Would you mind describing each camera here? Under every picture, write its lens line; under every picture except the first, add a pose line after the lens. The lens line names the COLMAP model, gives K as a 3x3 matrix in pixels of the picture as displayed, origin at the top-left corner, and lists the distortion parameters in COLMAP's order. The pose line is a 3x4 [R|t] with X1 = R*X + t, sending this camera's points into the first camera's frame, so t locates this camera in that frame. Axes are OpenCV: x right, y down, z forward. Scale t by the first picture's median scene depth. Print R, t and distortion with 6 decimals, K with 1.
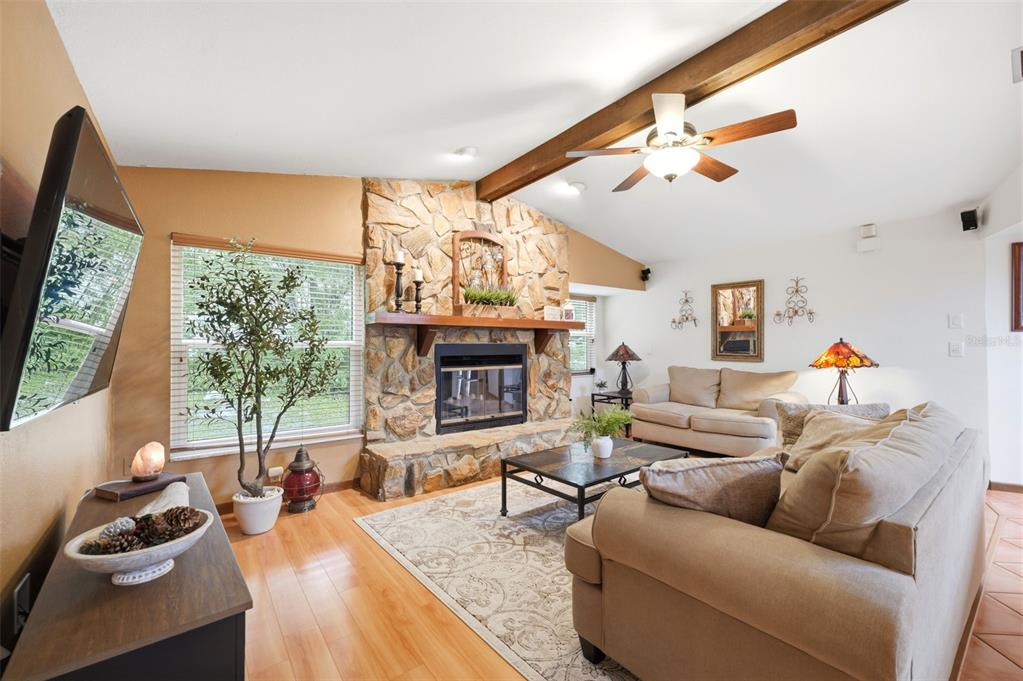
lens RADIAL K [[416.6, 0, 511.7], [0, 416.6, 341.9], [0, 0, 1]] dist [0.000656, 0.000131]
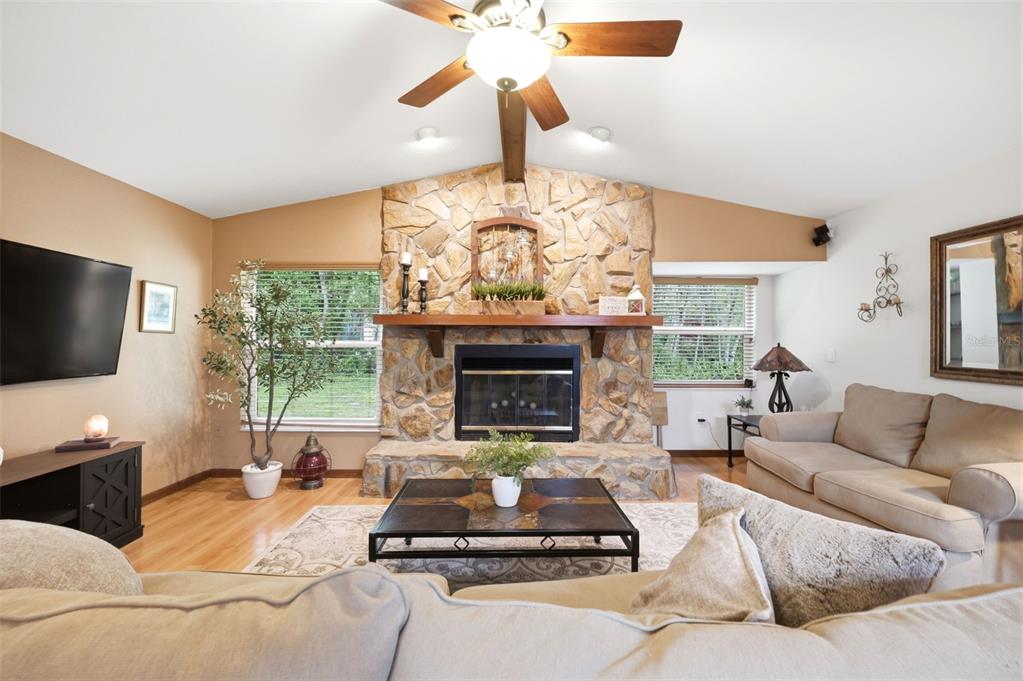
lens RADIAL K [[416.6, 0, 511.7], [0, 416.6, 341.9], [0, 0, 1]] dist [0.000656, 0.000131]
pose [[0.793428, 0.004094, -0.608650, 0.492048], [-0.000035, 0.999978, 0.006680, -0.007578], [0.608663, -0.005279, 0.793411, 0.320131]]
